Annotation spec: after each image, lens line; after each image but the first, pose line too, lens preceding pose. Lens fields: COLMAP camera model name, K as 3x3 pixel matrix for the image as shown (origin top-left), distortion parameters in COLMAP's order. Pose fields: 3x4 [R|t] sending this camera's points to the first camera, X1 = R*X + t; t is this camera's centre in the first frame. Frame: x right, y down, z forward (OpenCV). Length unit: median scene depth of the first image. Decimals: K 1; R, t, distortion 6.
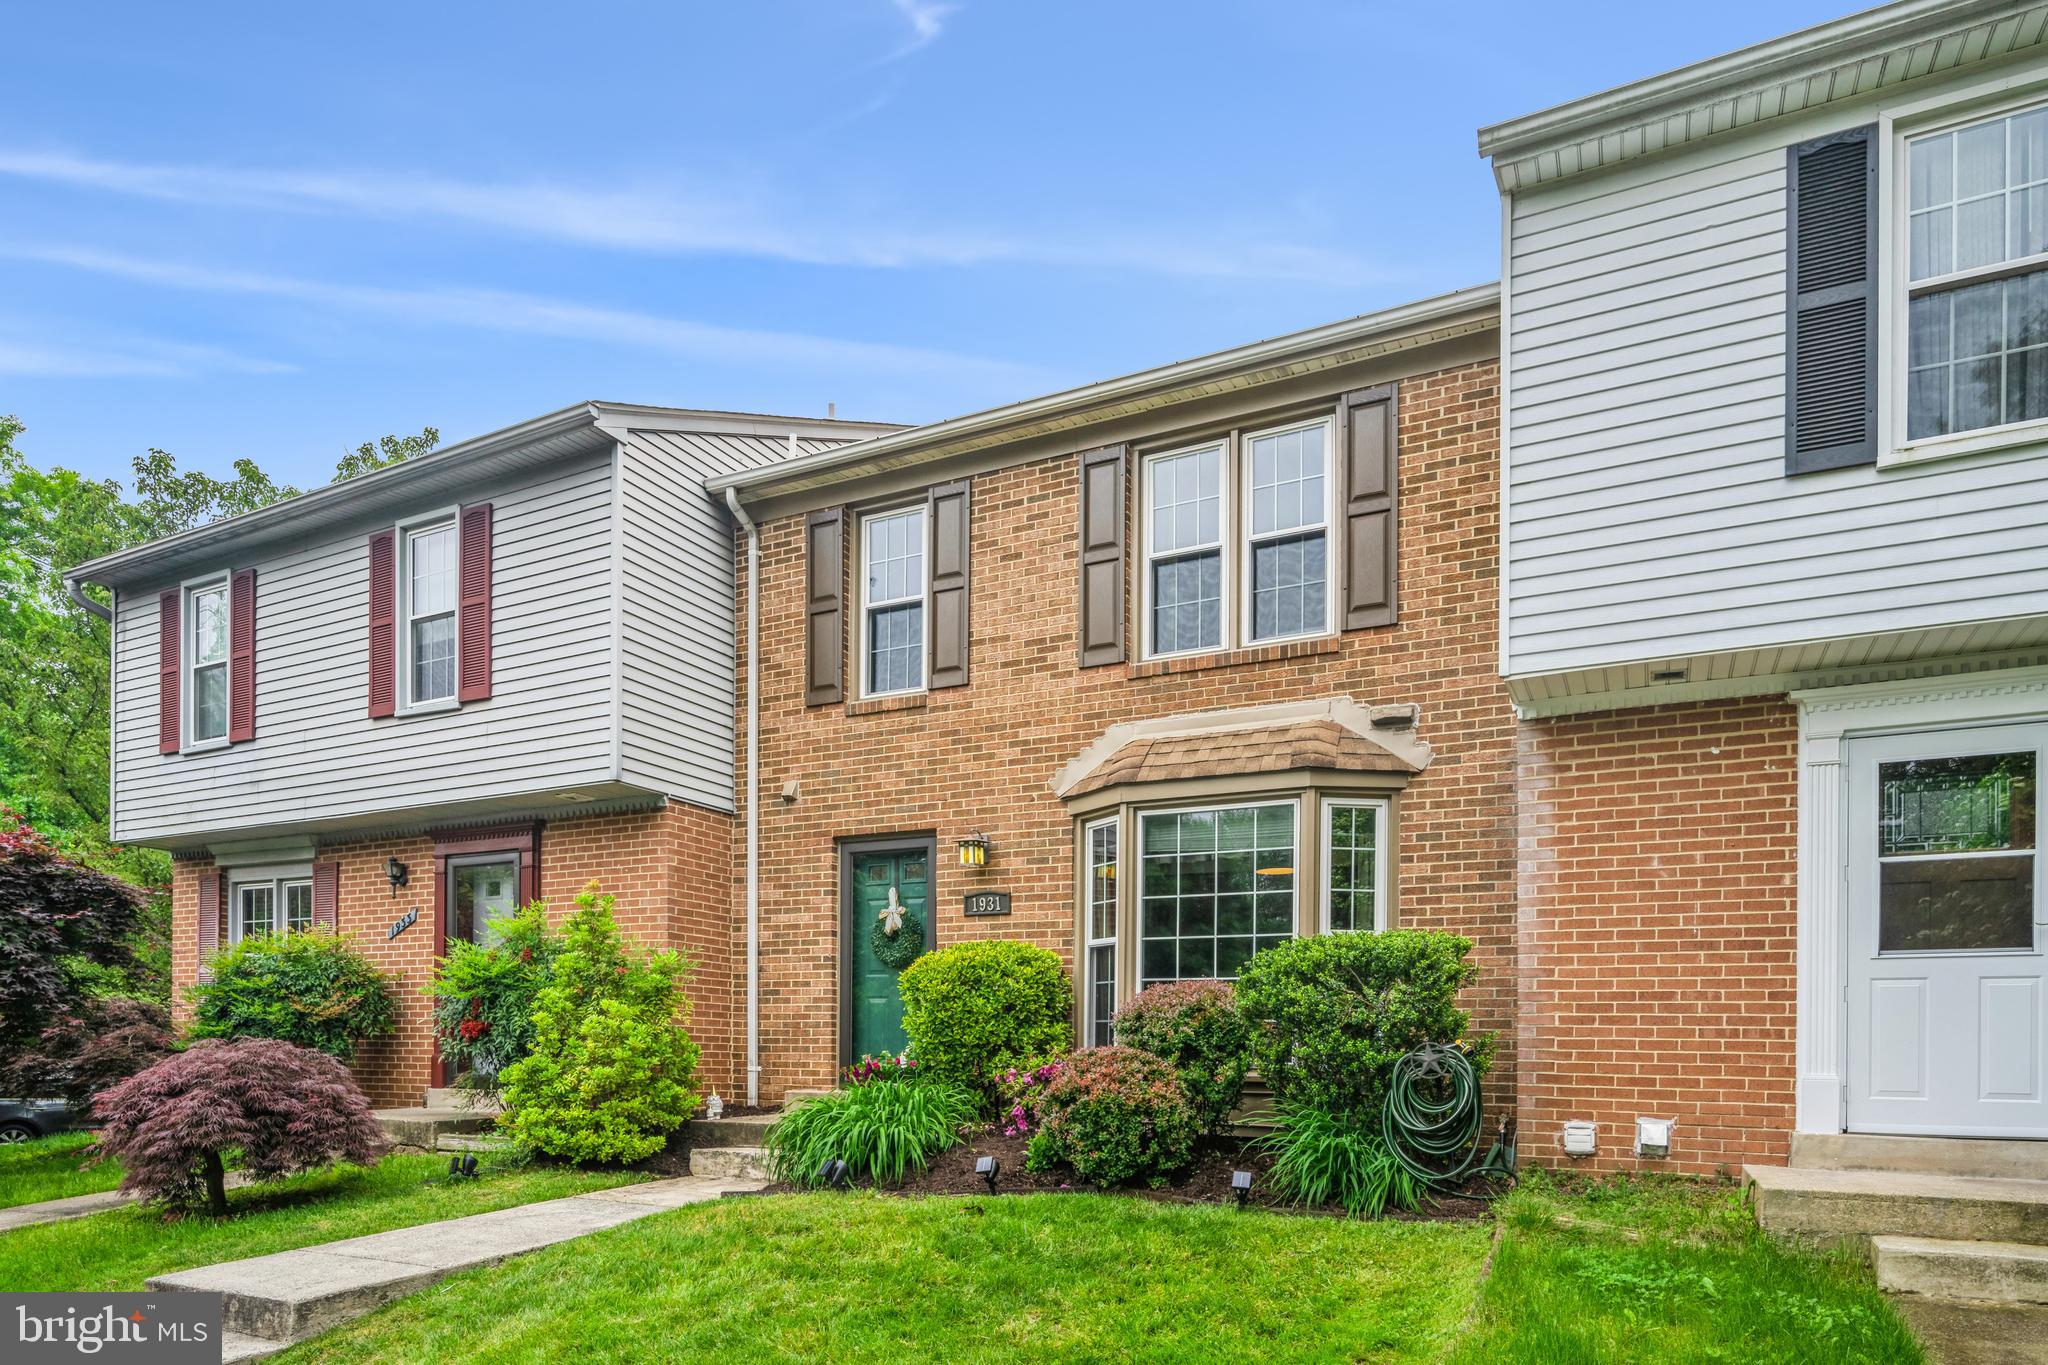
lens RADIAL K [[1136.2, 0, 1024.0], [0, 1136.2, 682.5], [0, 0, 1]] dist [-0.002880, -0.000061]
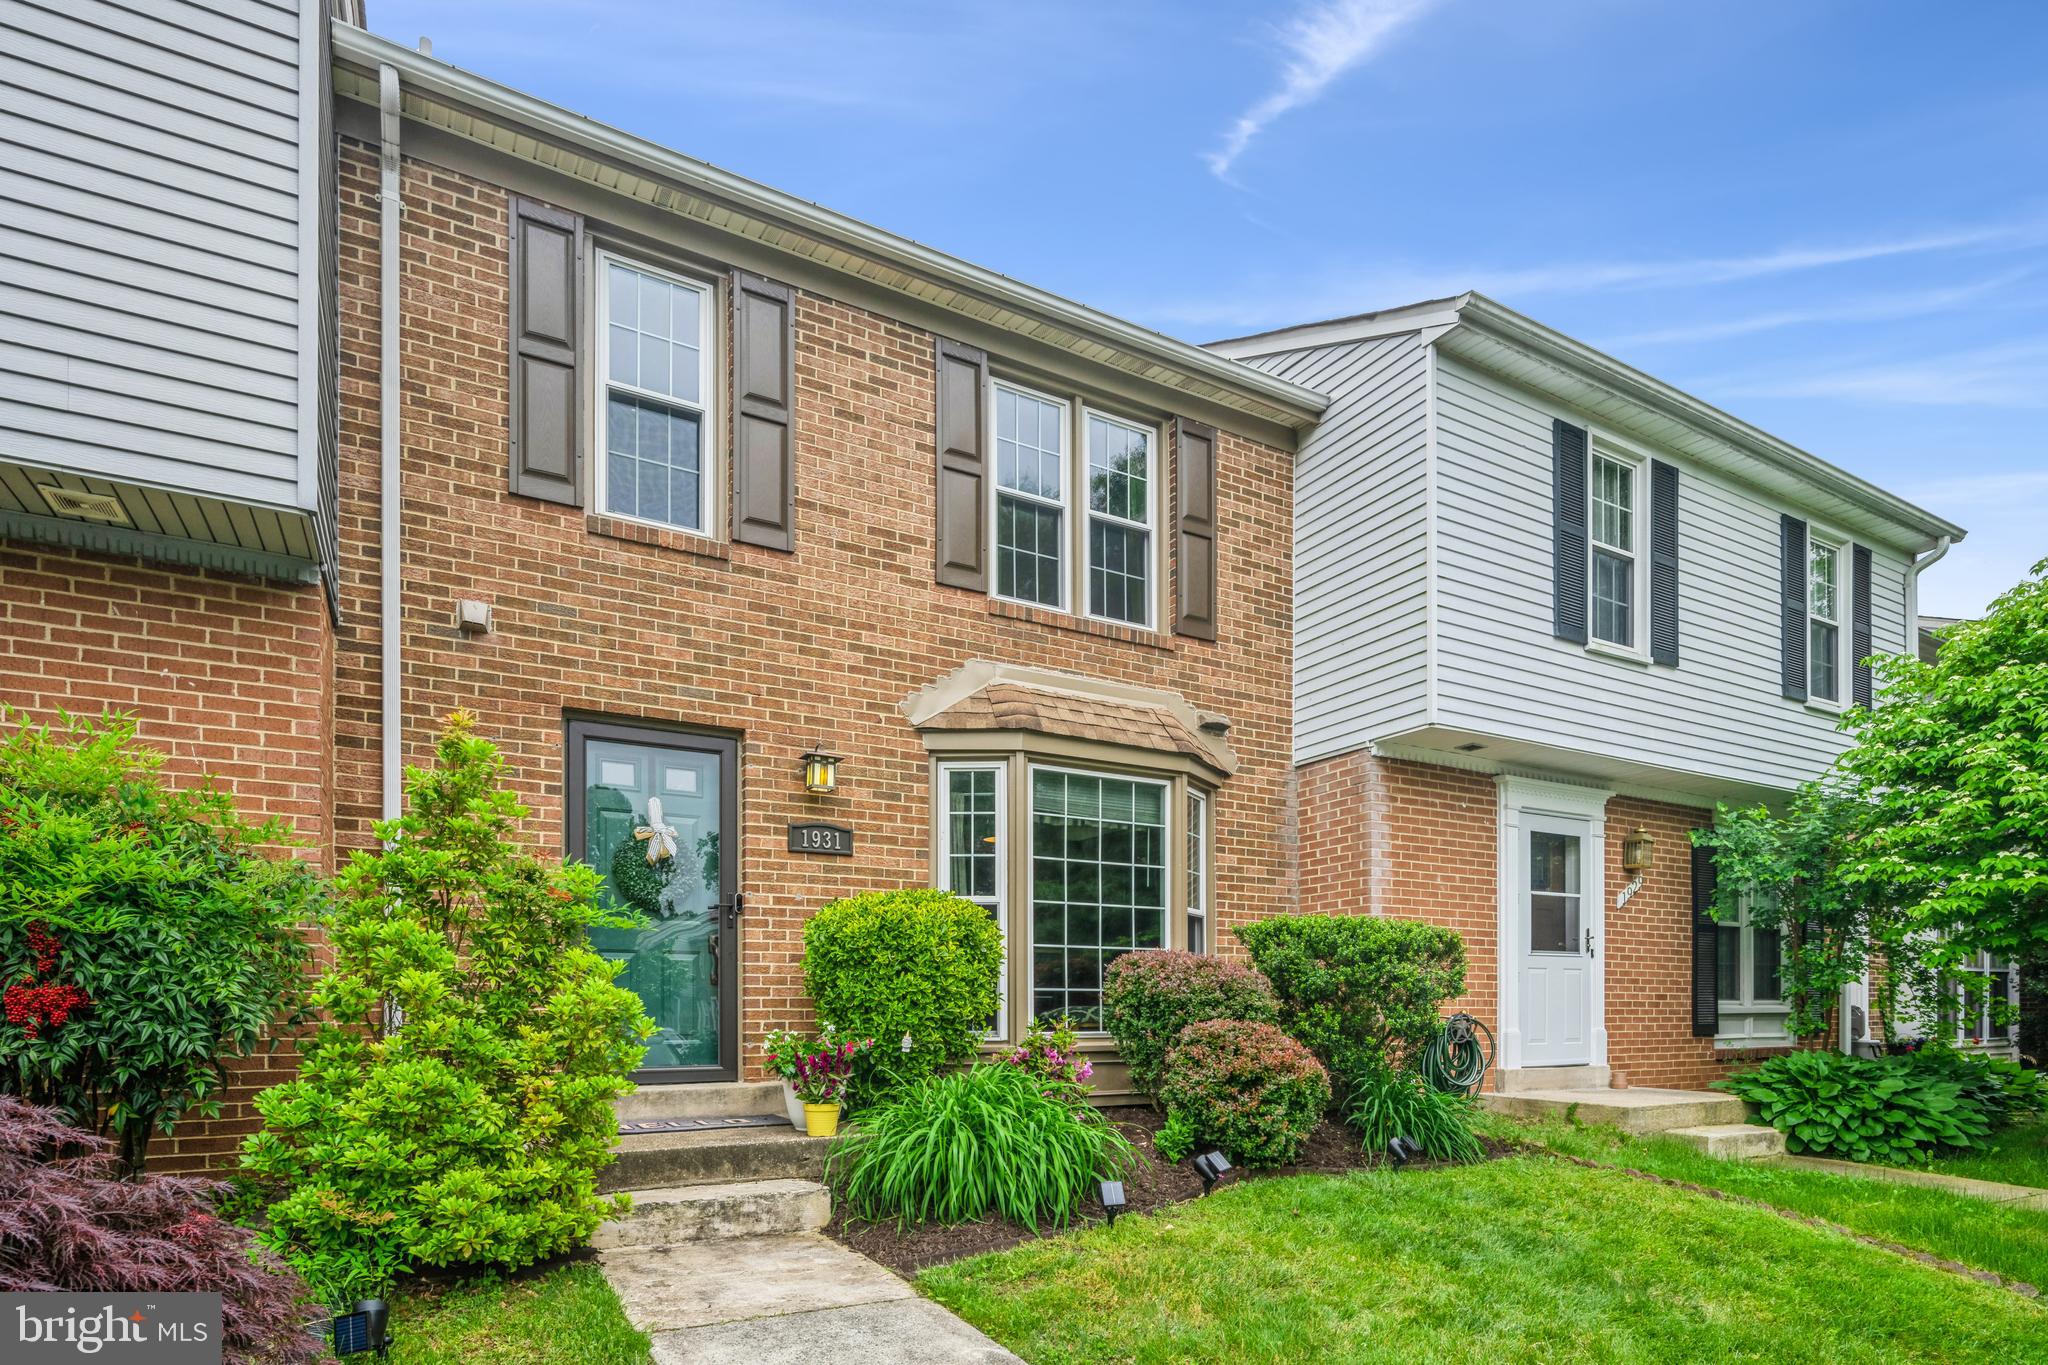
lens RADIAL K [[1049.6, 0, 1025.2], [0, 1049.6, 743.3], [0, 0, 1]] dist [-0.006310, -0.000951]
pose [[0.572740, 0.188590, 0.797749, -0.536430], [-0.245938, 0.967877, -0.052239, 0.133375], [-0.781974, -0.166278, 0.600723, 0.465714]]
